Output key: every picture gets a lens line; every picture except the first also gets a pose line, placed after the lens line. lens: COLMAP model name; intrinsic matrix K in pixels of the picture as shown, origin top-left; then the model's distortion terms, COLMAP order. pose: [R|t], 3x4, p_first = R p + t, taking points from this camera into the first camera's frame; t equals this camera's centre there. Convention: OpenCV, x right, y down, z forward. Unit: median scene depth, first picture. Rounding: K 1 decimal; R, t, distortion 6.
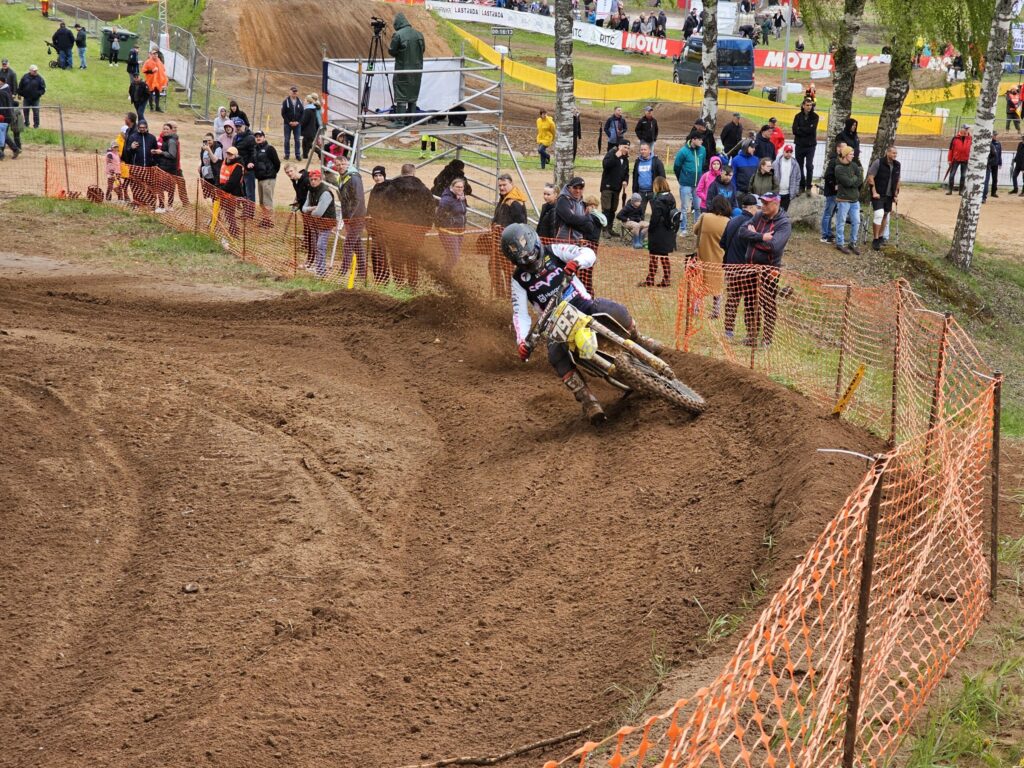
lens RADIAL K [[2032.9, 0, 590.4], [0, 2032.9, 346.5], [0, 0, 1]] dist [0.069063, -0.332383]
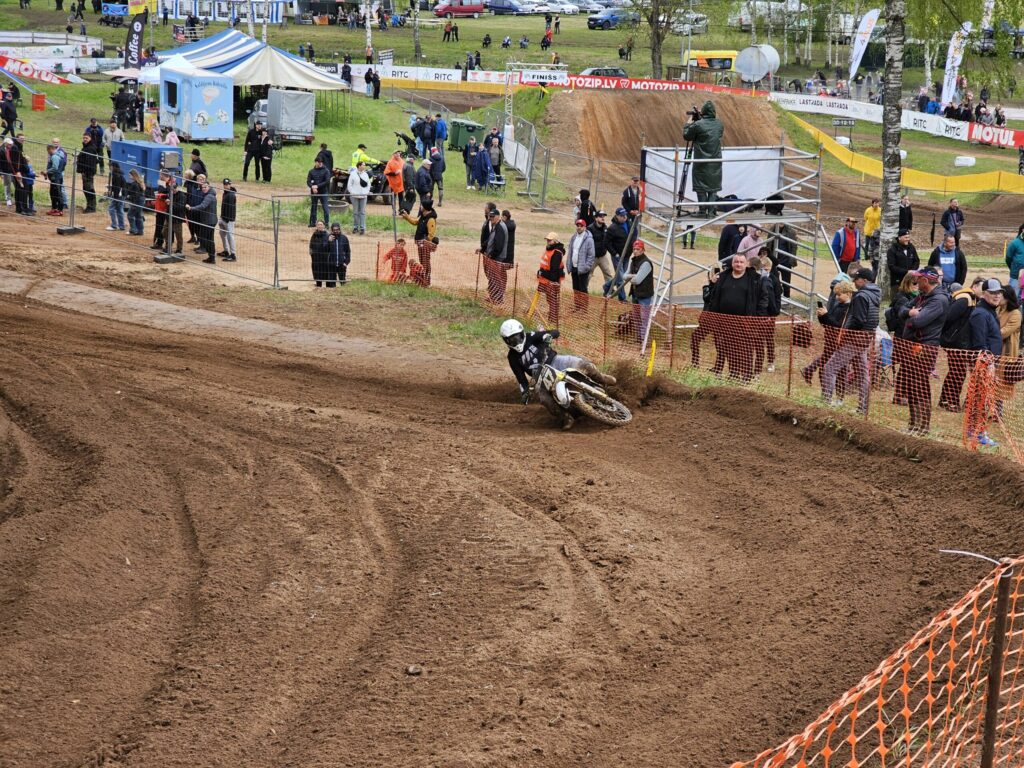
lens RADIAL K [[2040.8, 0, 573.1], [0, 2040.8, 341.8], [0, 0, 1]] dist [-0.021450, 0.579479]
pose [[0.983339, 0.019422, -0.180743, 0.035272], [-0.027956, 0.998605, -0.044786, 0.000800], [0.179621, 0.049093, 0.982510, 0.019196]]
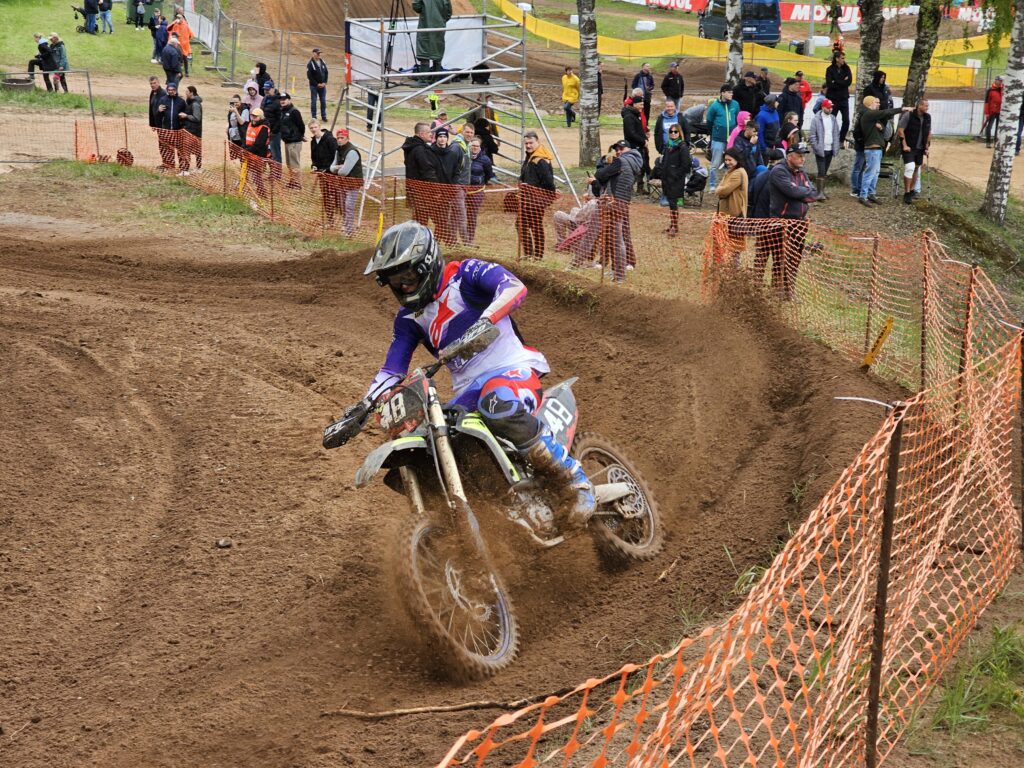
lens RADIAL K [[2037.8, 0, 498.7], [0, 2037.8, 319.0], [0, 0, 1]] dist [0.045959, 0.111108]
pose [[0.998260, -0.008657, -0.058331, 0.000684], [0.009051, 0.999938, 0.006495, 0.000883], [0.058271, -0.007012, 0.998276, -0.004523]]
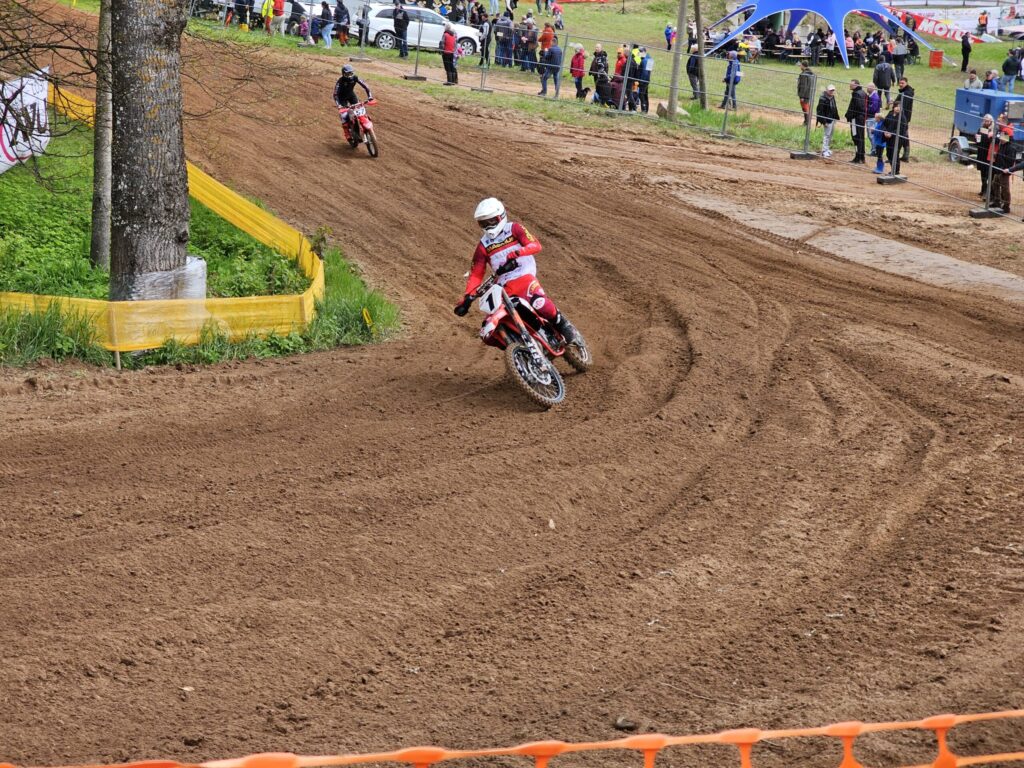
lens RADIAL K [[2001.5, 0, 466.1], [0, 2001.5, 409.6], [0, 0, 1]] dist [0.021917, 0.060690]
pose [[0.764814, 0.113808, -0.634119, 0.105542], [-0.114270, 0.992631, 0.040330, -0.003411], [0.634036, 0.041616, 0.772183, 0.266069]]
